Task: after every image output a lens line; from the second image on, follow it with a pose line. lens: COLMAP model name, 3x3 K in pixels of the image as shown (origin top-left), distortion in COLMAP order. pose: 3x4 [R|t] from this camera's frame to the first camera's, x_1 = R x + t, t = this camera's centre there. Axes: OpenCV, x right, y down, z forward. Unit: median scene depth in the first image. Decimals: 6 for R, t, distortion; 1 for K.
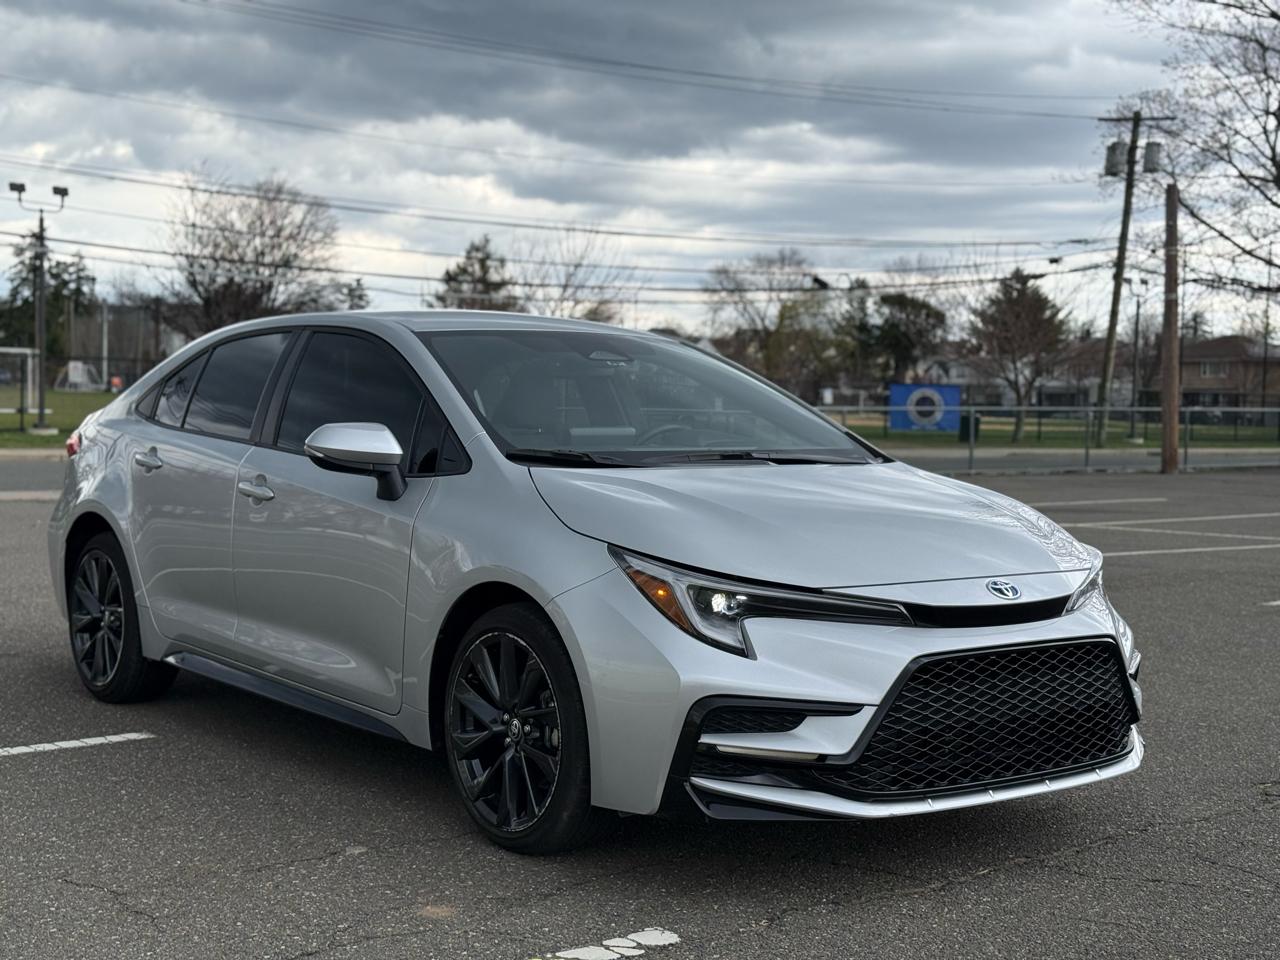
lens RADIAL K [[2014.4, 0, 640.0], [0, 2014.4, 480.0], [0, 0, 1]] dist [0.335992, -0.001613]
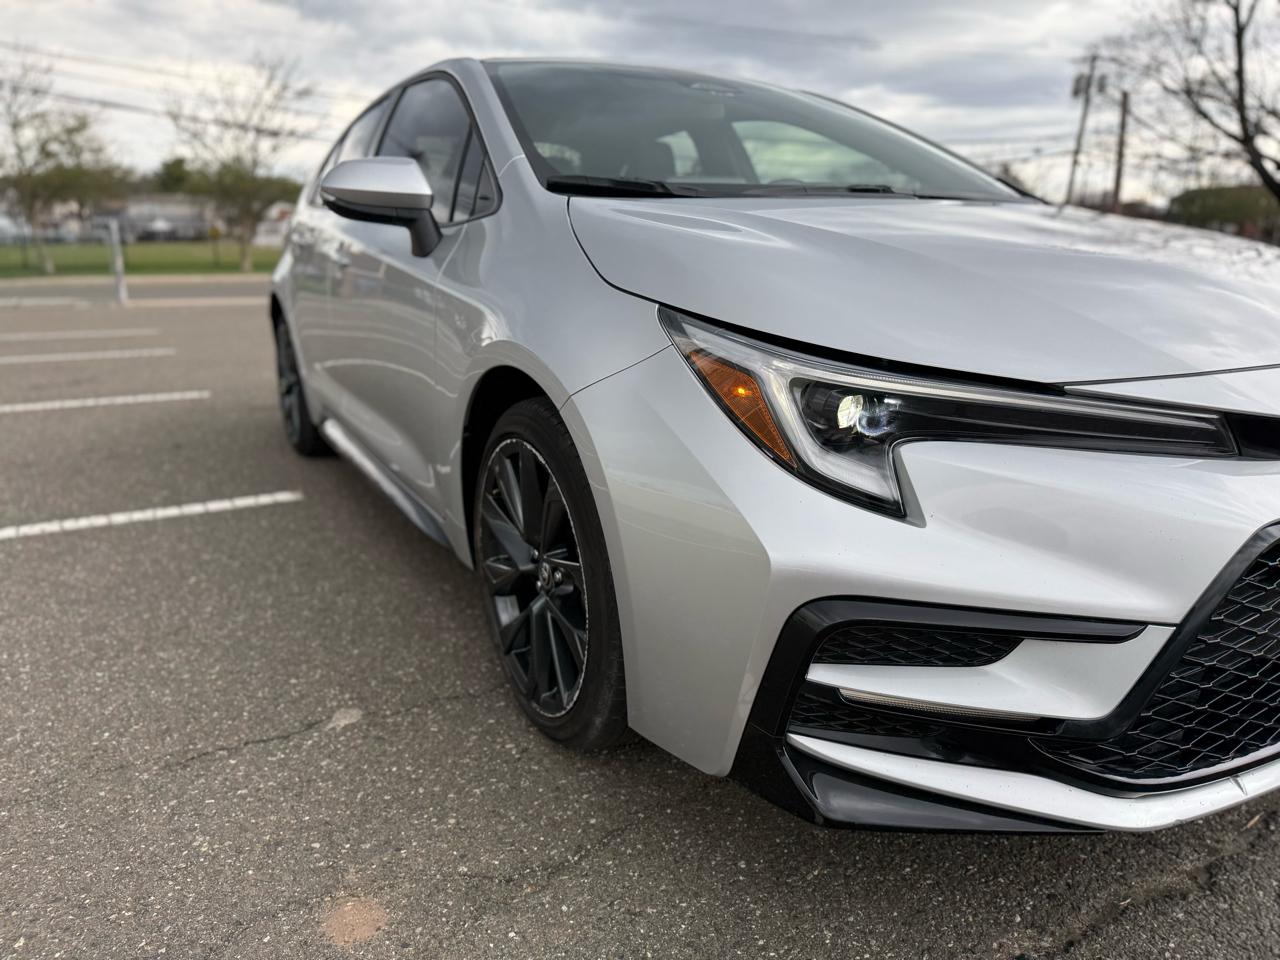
lens RADIAL K [[903.2, 0, 644.6], [0, 903.2, 481.3], [0, 0, 1]] dist [0.048581, -0.084482]
pose [[0.987972, 0.019814, -0.153357, 0.022086], [0.011065, 0.980155, 0.197922, 0.030720], [0.154235, -0.197239, 0.968147, 0.746043]]
